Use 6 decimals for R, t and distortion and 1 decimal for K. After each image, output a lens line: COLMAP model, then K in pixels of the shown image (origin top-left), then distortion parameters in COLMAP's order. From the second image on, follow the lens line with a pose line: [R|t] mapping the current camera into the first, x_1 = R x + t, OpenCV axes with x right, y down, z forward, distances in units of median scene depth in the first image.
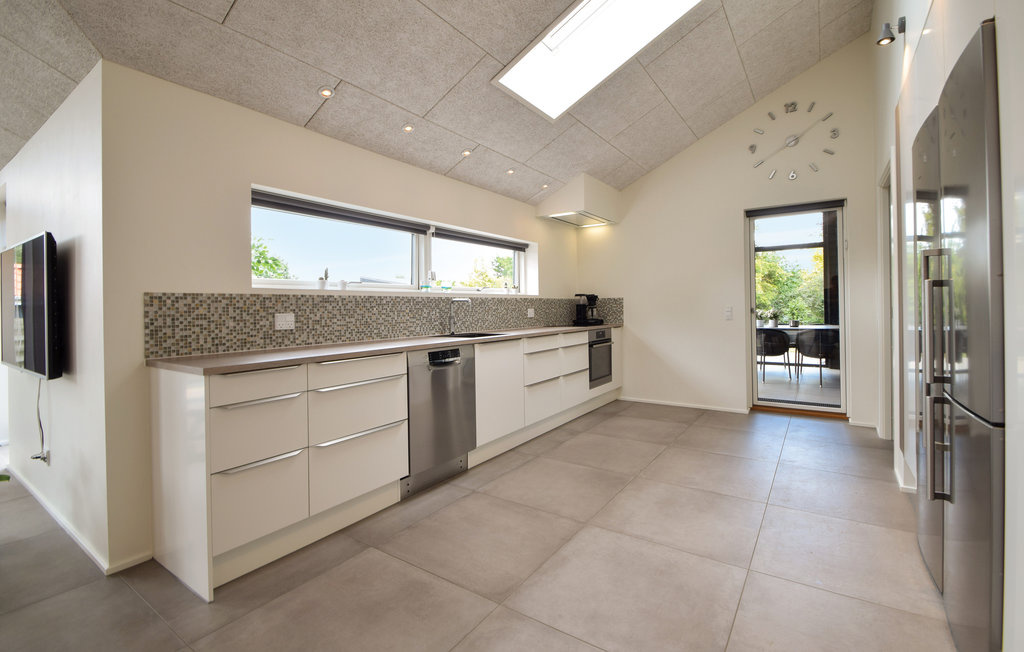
lens RADIAL K [[450.8, 0, 517.0], [0, 450.8, 306.9], [0, 0, 1]] dist [0.023083, -0.022868]
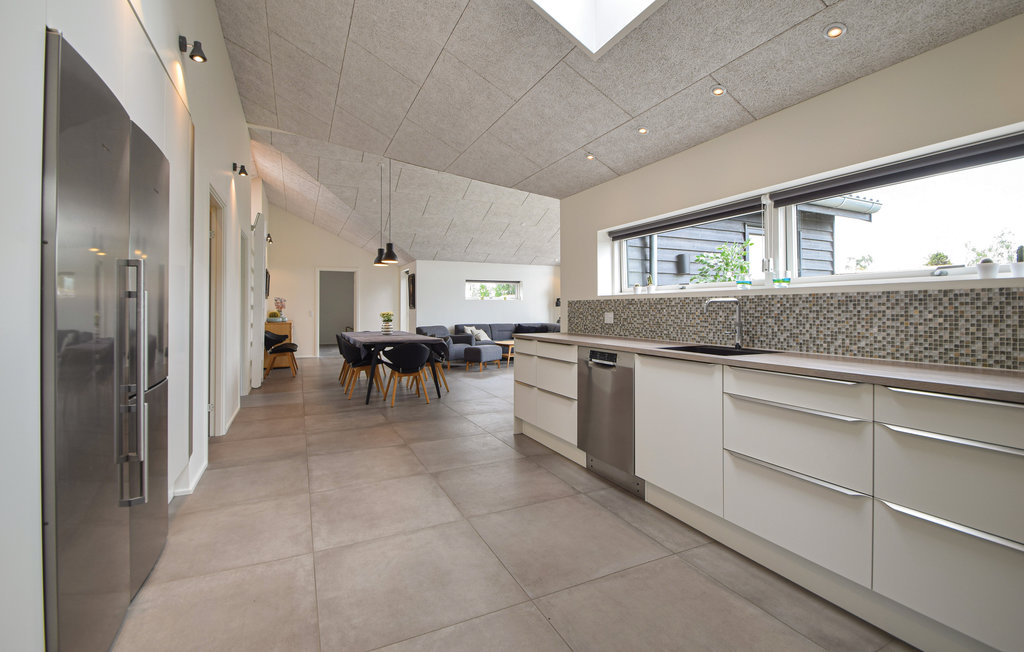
lens RADIAL K [[495.2, 0, 541.5], [0, 495.2, 308.2], [0, 0, 1]] dist [0.021818, -0.033599]
pose [[-0.501767, 0.010147, -0.864943, 0.889791], [0.004333, 0.999948, 0.009217, -0.013563], [0.864992, 0.000877, -0.501785, 1.460060]]
